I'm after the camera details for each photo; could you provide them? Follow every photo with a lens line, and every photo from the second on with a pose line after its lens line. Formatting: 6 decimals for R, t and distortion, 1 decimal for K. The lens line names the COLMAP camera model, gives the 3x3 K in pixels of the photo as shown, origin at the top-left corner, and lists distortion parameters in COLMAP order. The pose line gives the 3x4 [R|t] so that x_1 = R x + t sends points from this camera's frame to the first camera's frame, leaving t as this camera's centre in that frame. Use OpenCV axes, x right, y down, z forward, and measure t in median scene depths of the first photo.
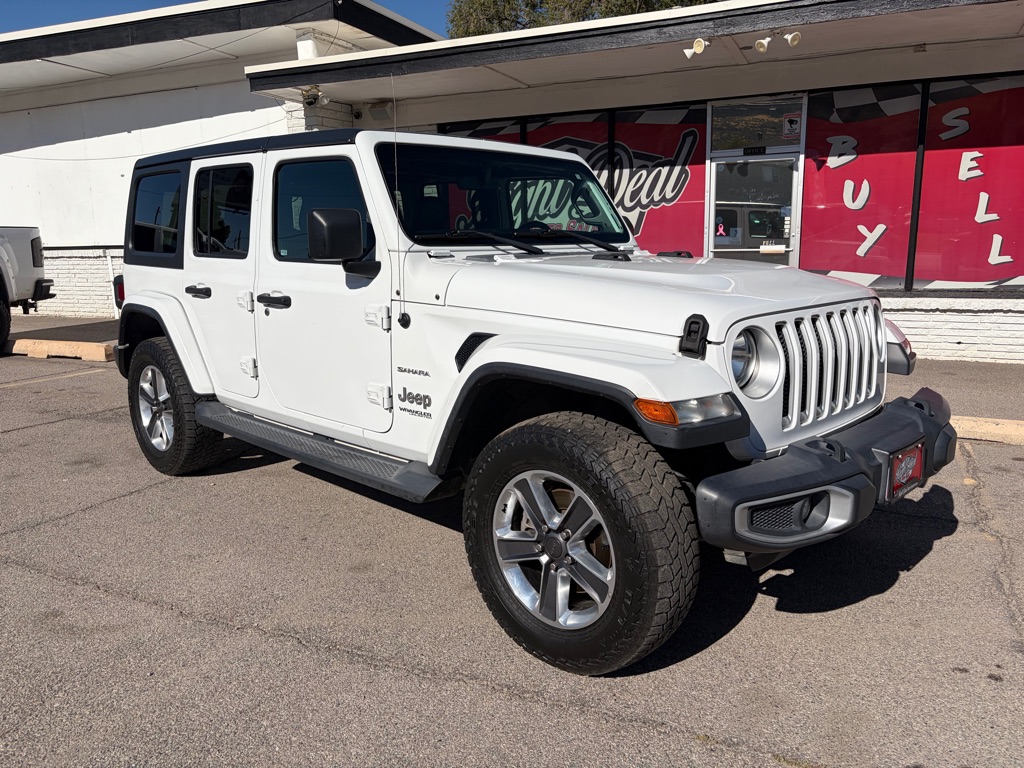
lens RADIAL K [[780.2, 0, 514.7], [0, 780.2, 388.7], [0, 0, 1]] dist [0.040302, -0.039659]
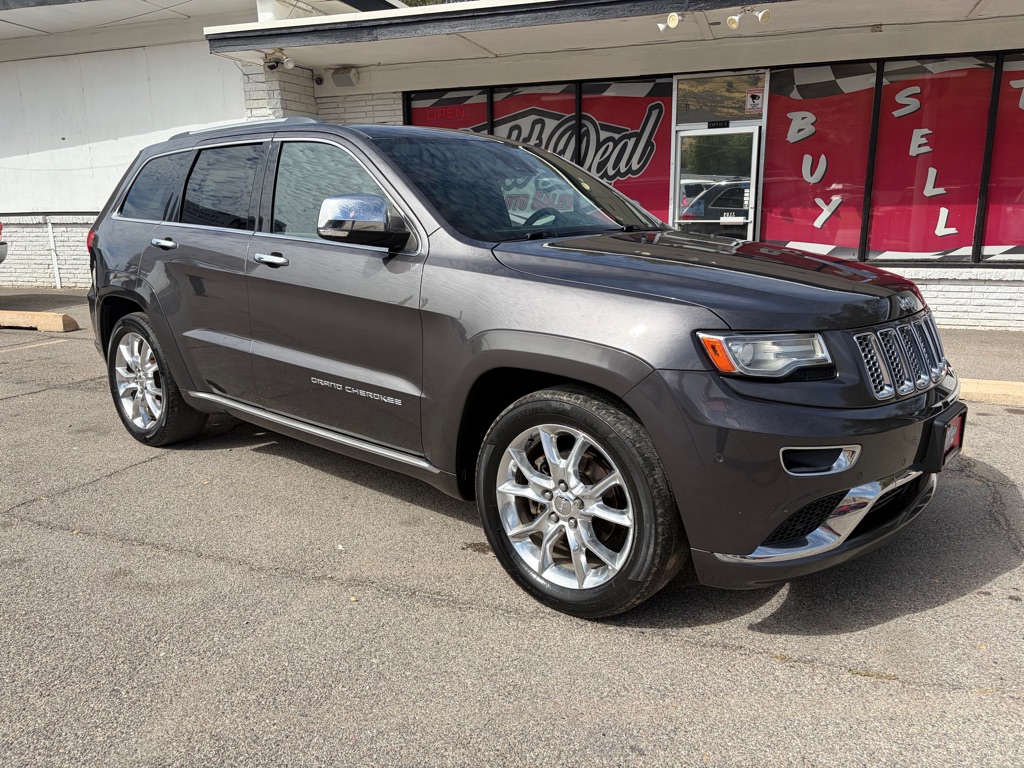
lens RADIAL K [[780.2, 0, 511.3], [0, 780.2, 384.0], [0, 0, 1]] dist [0.040302, -0.039659]
pose [[0.996230, -0.010717, 0.086088, -0.058688], [0.008226, 0.999538, 0.029244, 0.005932], [-0.086362, -0.028426, 0.995858, -0.015469]]
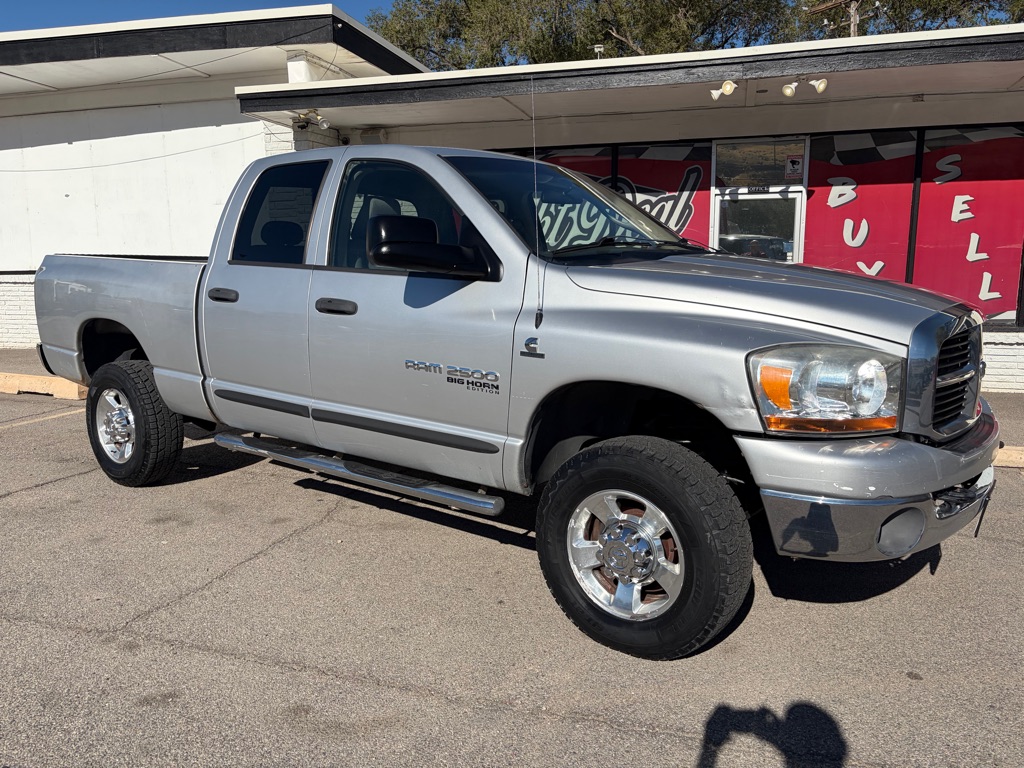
lens RADIAL K [[780.2, 0, 511.7], [0, 780.2, 382.5], [0, 0, 1]] dist [0.040302, -0.039659]
pose [[0.990165, -0.009084, 0.139610, -0.162146], [0.014466, 0.999189, -0.037584, -0.013624], [-0.139155, 0.039234, 0.989493, 0.031575]]
